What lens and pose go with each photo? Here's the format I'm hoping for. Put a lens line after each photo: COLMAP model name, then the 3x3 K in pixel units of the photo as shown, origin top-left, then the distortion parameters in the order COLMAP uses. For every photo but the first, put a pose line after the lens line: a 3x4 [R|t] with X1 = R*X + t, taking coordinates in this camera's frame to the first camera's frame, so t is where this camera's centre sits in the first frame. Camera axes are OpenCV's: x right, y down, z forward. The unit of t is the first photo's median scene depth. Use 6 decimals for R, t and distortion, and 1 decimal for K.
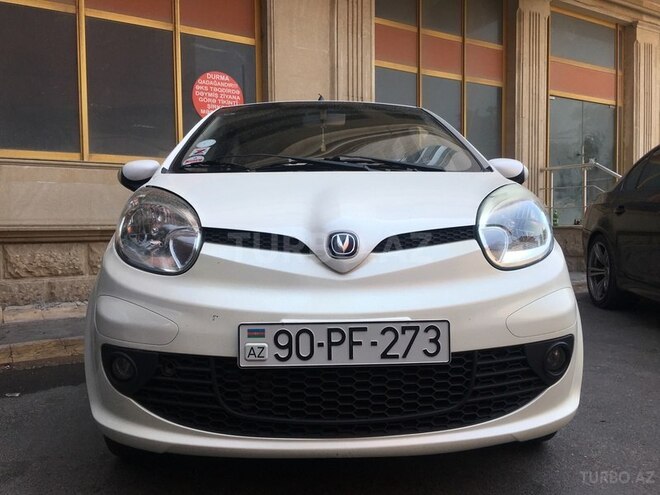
lens RADIAL K [[582.2, 0, 330.0], [0, 582.2, 247.5], [0, 0, 1]] dist [0.005021, -0.004253]
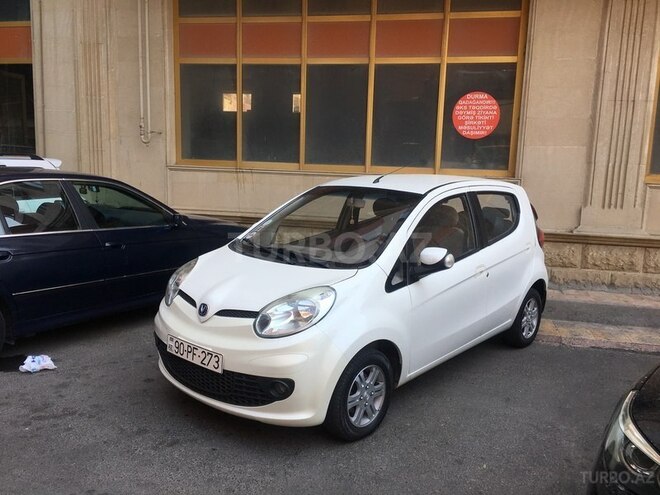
lens RADIAL K [[582.2, 0, 330.0], [0, 582.2, 247.5], [0, 0, 1]] dist [0.005021, -0.004253]
pose [[0.710603, 0.135280, -0.690466, 1.760024], [-0.056105, 0.989112, 0.136051, -0.535048], [0.701353, -0.057939, 0.710455, -0.213541]]
